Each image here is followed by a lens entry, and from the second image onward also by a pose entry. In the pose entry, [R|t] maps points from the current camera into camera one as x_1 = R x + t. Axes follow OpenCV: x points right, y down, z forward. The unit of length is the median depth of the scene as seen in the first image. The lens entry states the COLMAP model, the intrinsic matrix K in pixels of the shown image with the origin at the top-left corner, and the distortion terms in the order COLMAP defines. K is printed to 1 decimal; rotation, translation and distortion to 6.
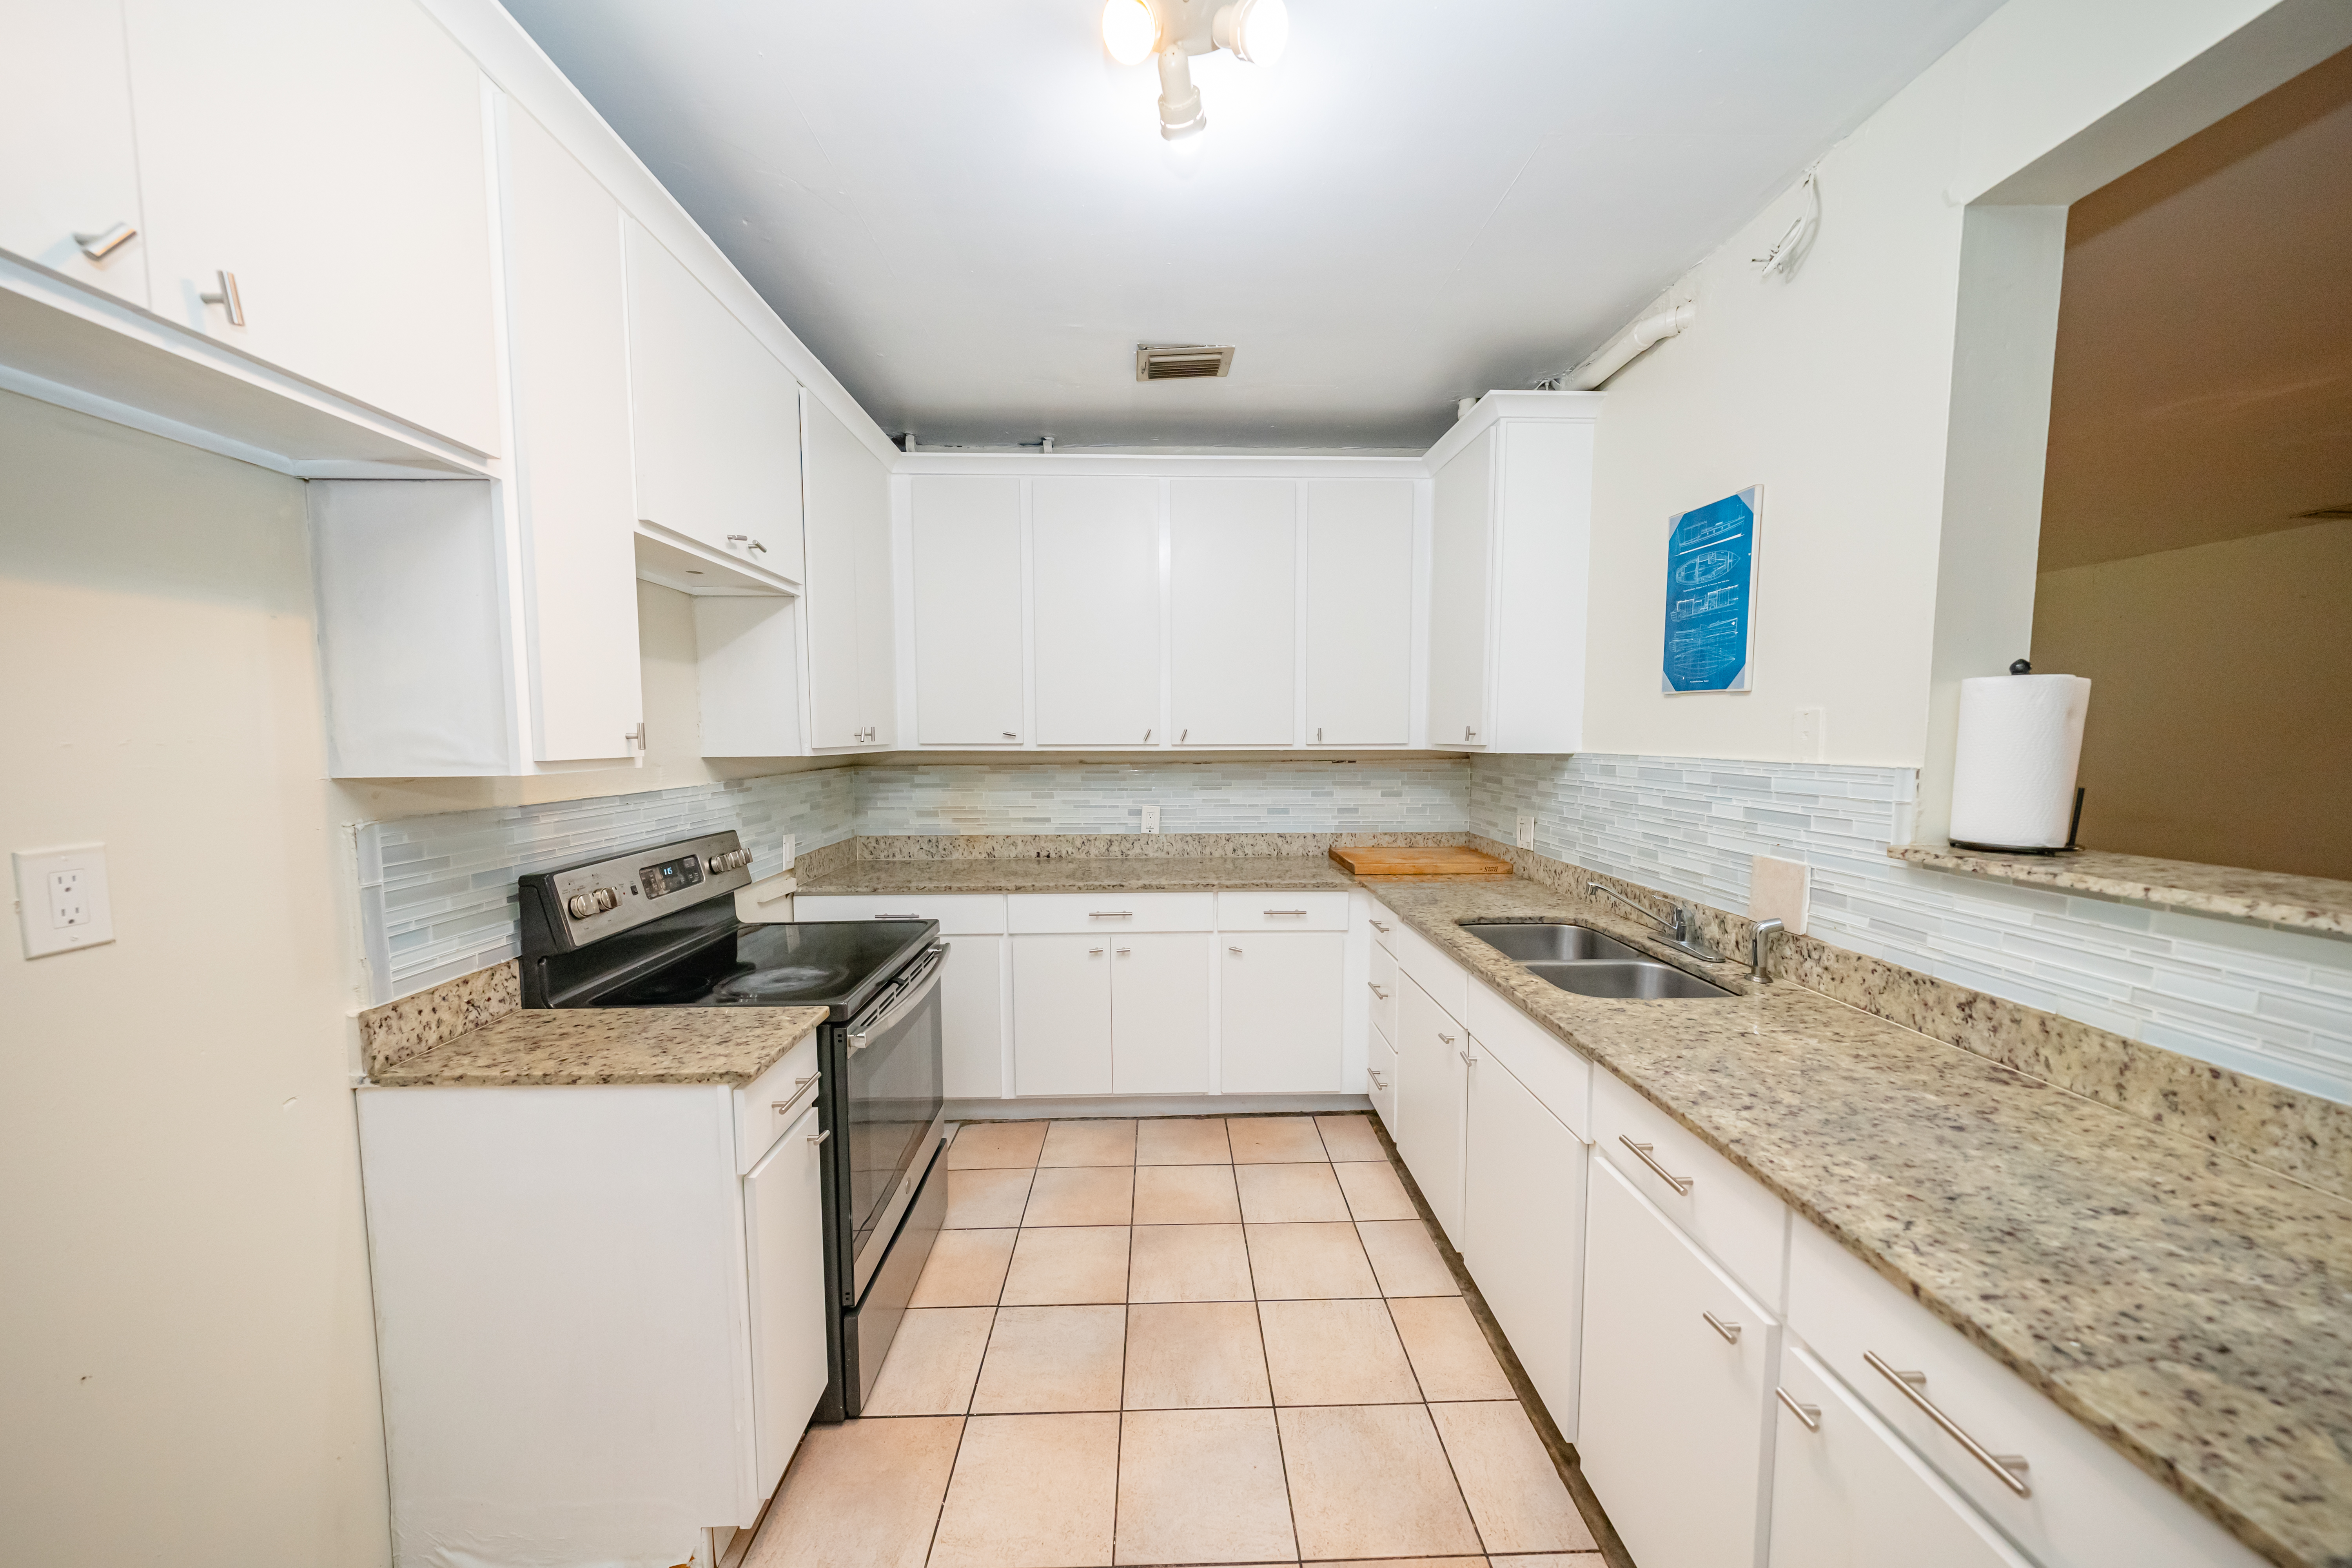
lens RADIAL K [[815.7, 0, 1171.7], [0, 815.7, 791.5], [0, 0, 1]] dist [0.001792, 0.000061]
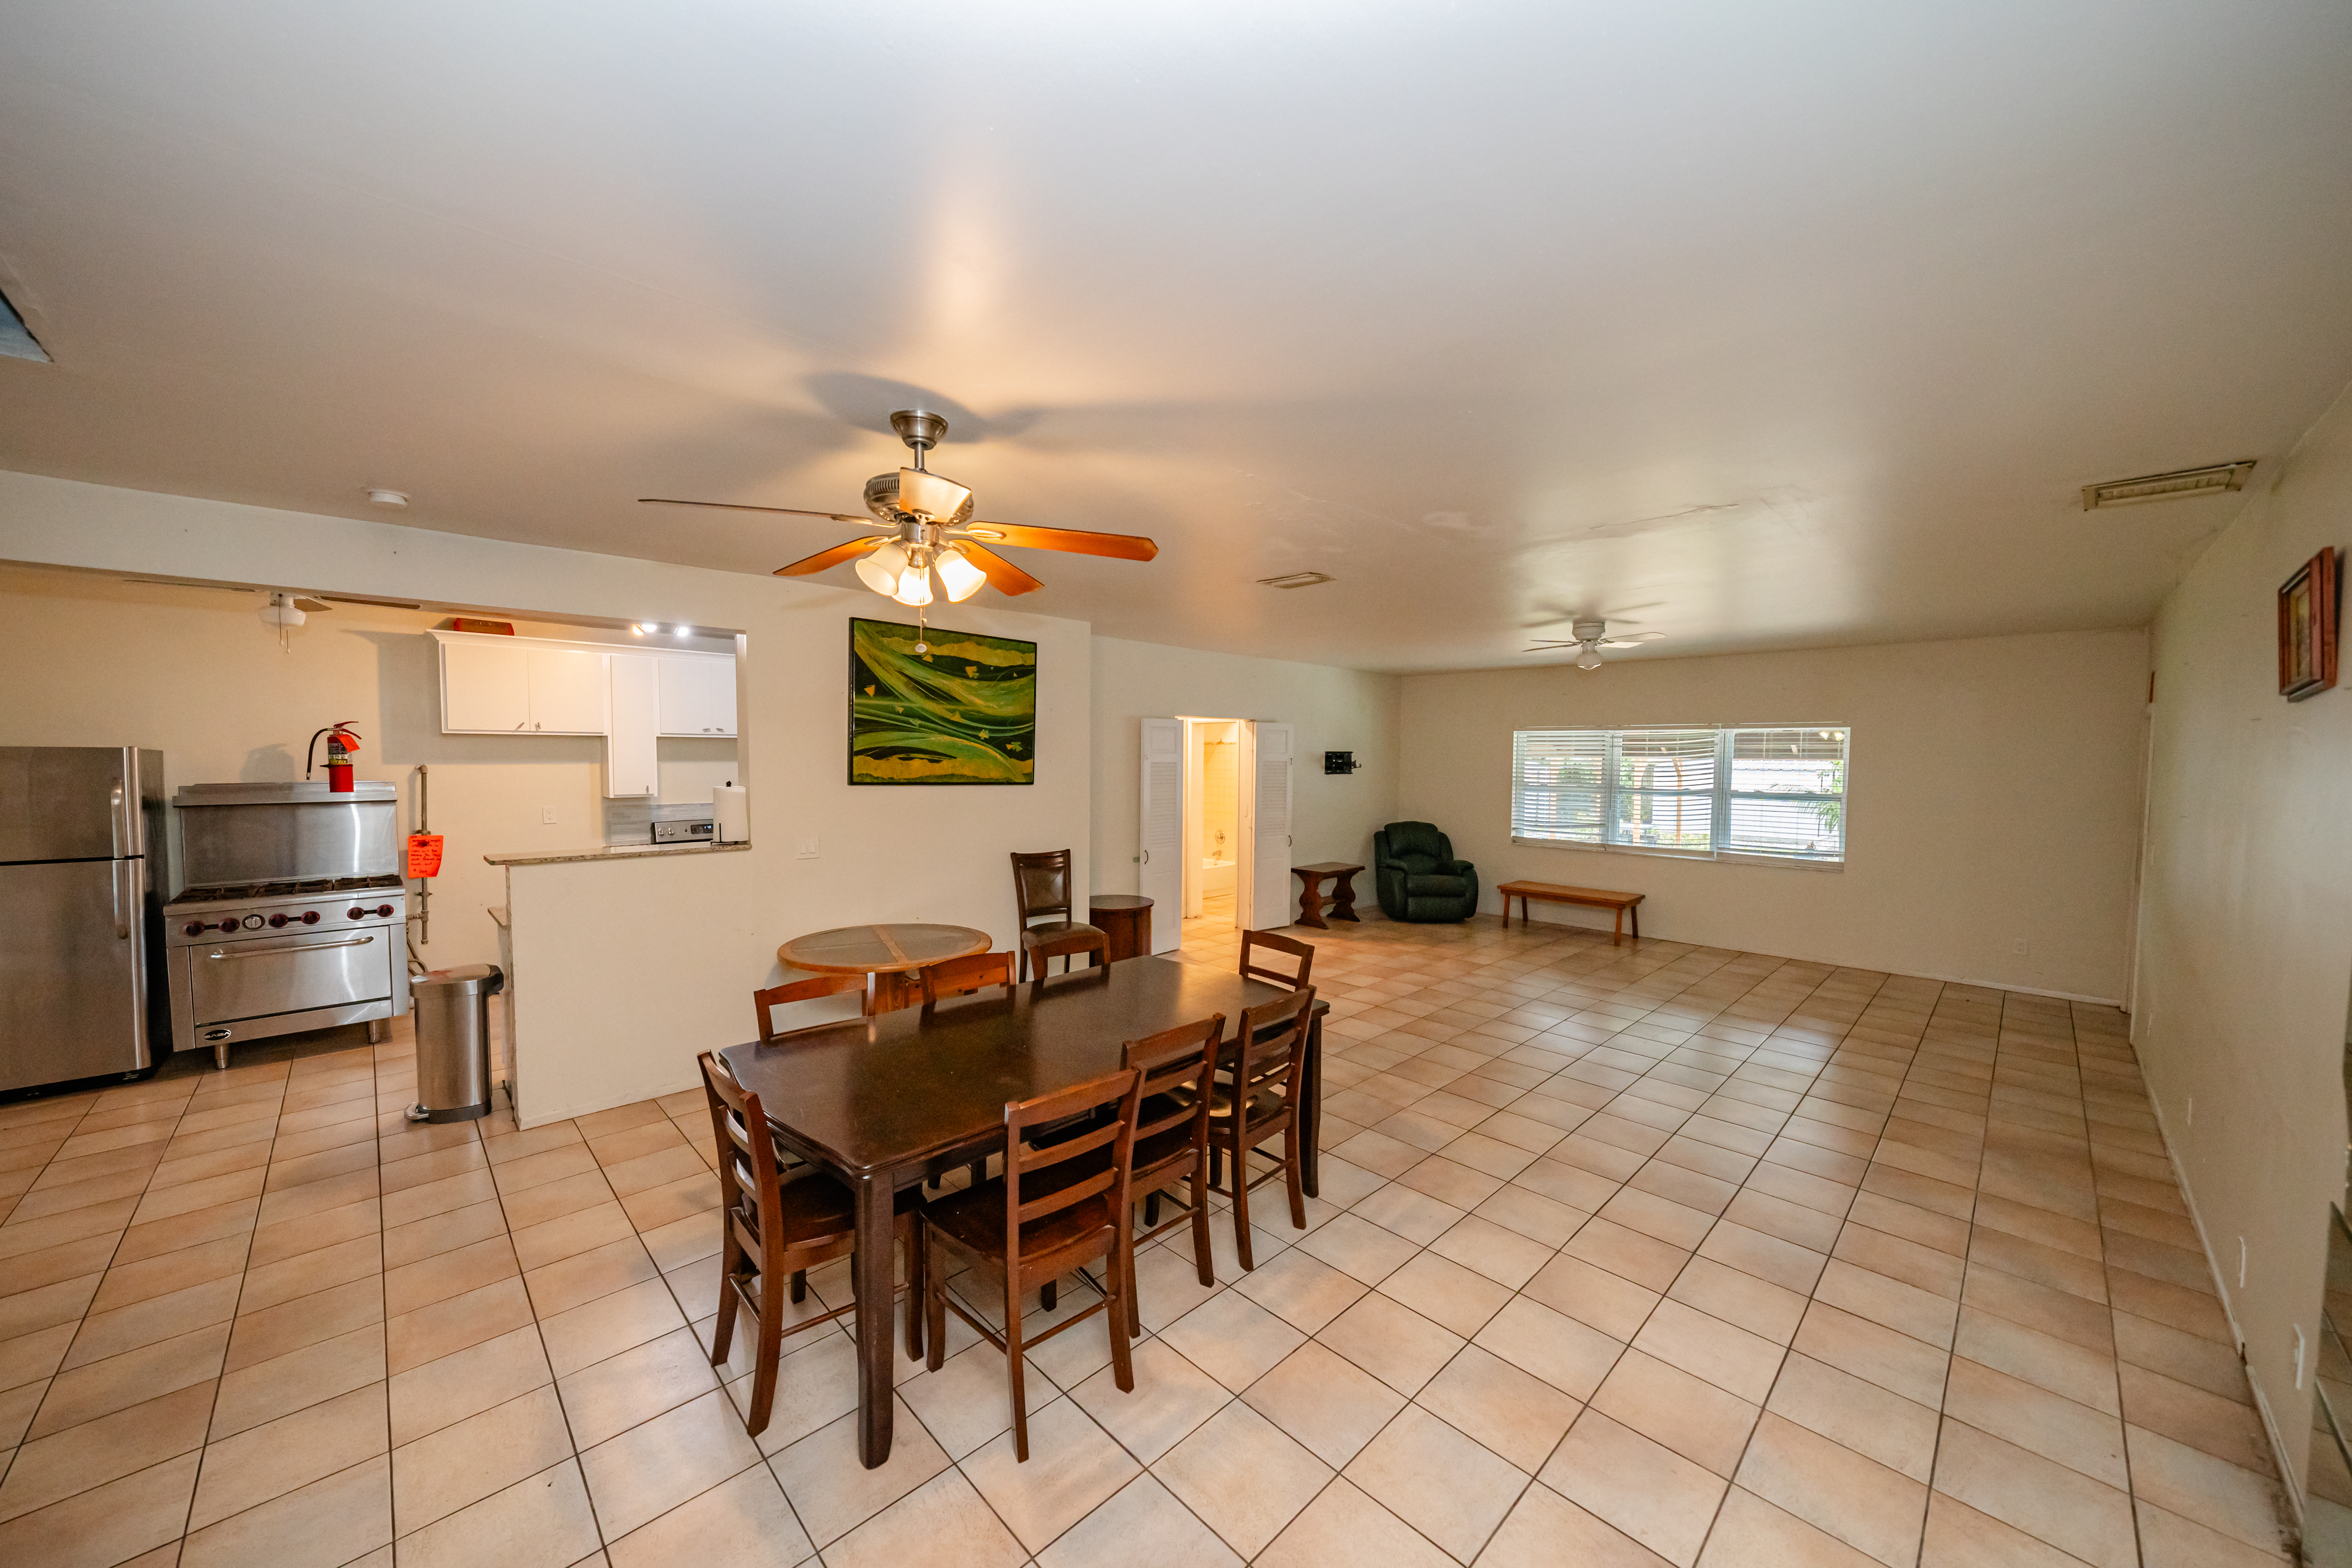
lens RADIAL K [[831.8, 0, 1169.8], [0, 831.8, 794.3], [0, 0, 1]] dist [0.002193, 0.000059]
pose [[0.678626, 0.039290, -0.733432, 3.502744], [-0.059520, 0.998226, -0.001597, -0.160562], [0.732068, 0.044738, 0.679761, 0.075796]]
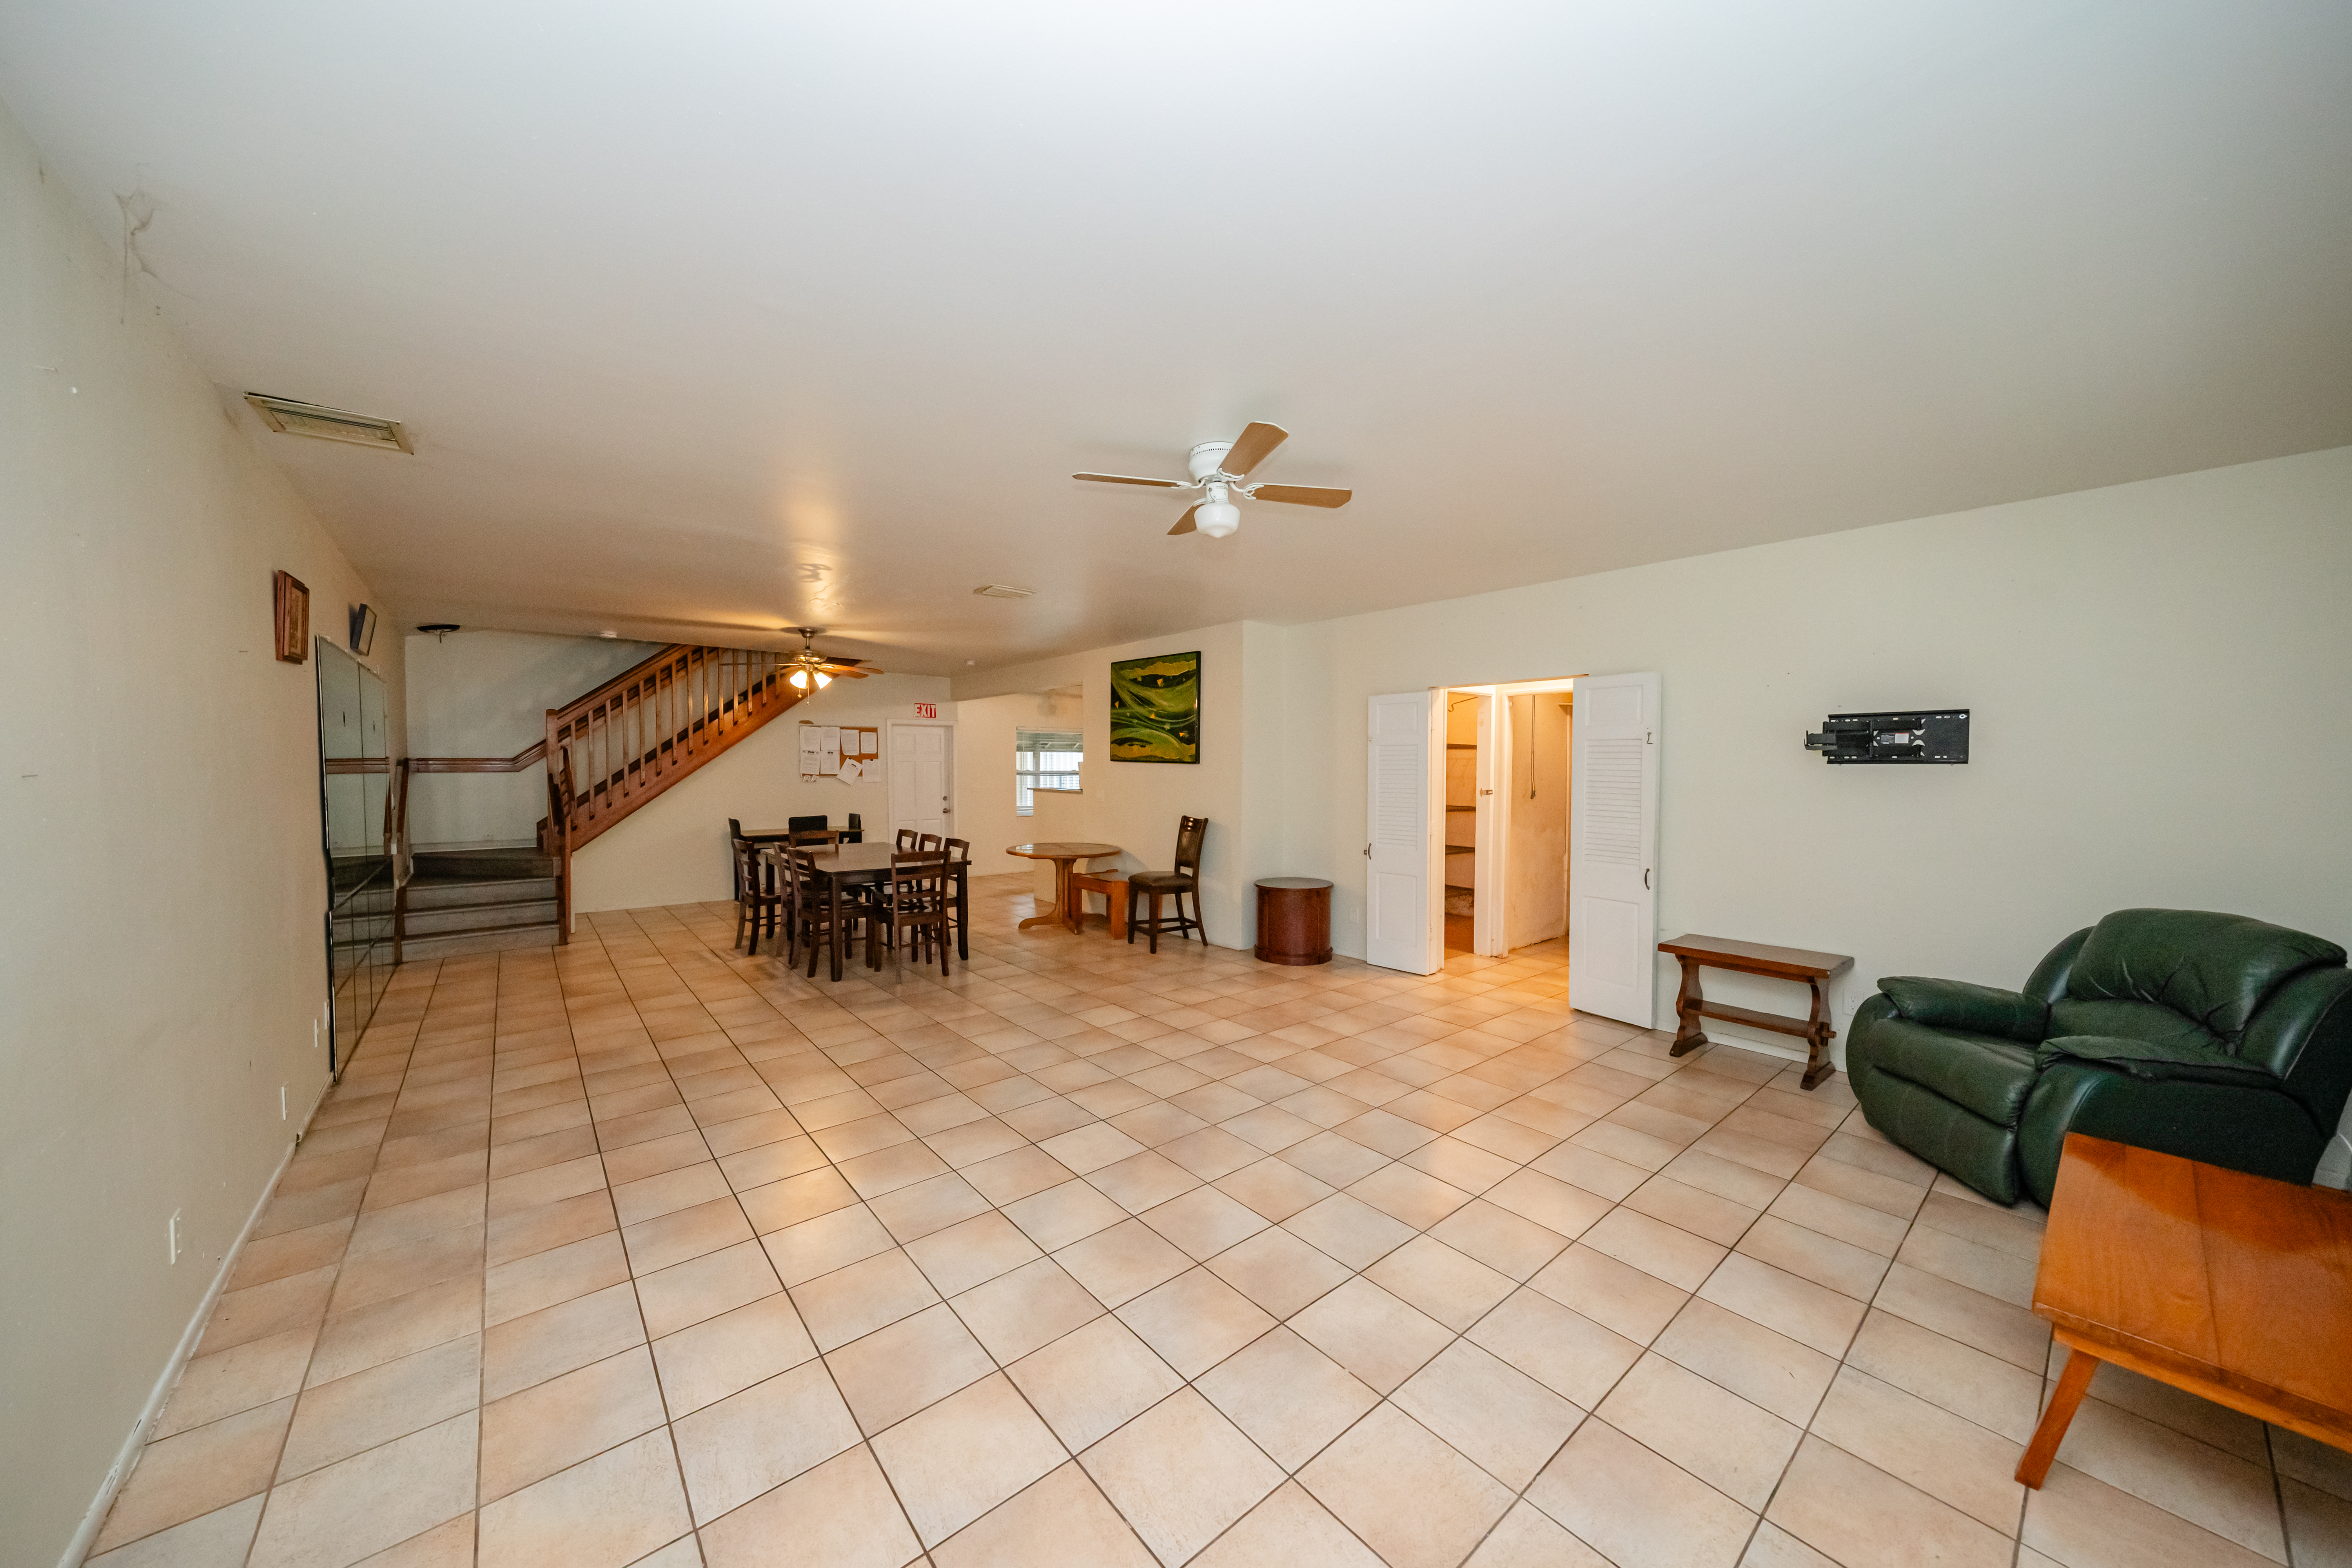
lens RADIAL K [[801.9, 0, 1182.0], [0, 801.9, 792.3], [0, 0, 1]] dist [-0.000095, -0.000005]
pose [[-0.774914, 0.019281, -0.631772, 3.320000], [-0.048877, 0.994714, 0.090309, -0.376357], [0.630174, 0.100861, -0.769875, 4.715142]]
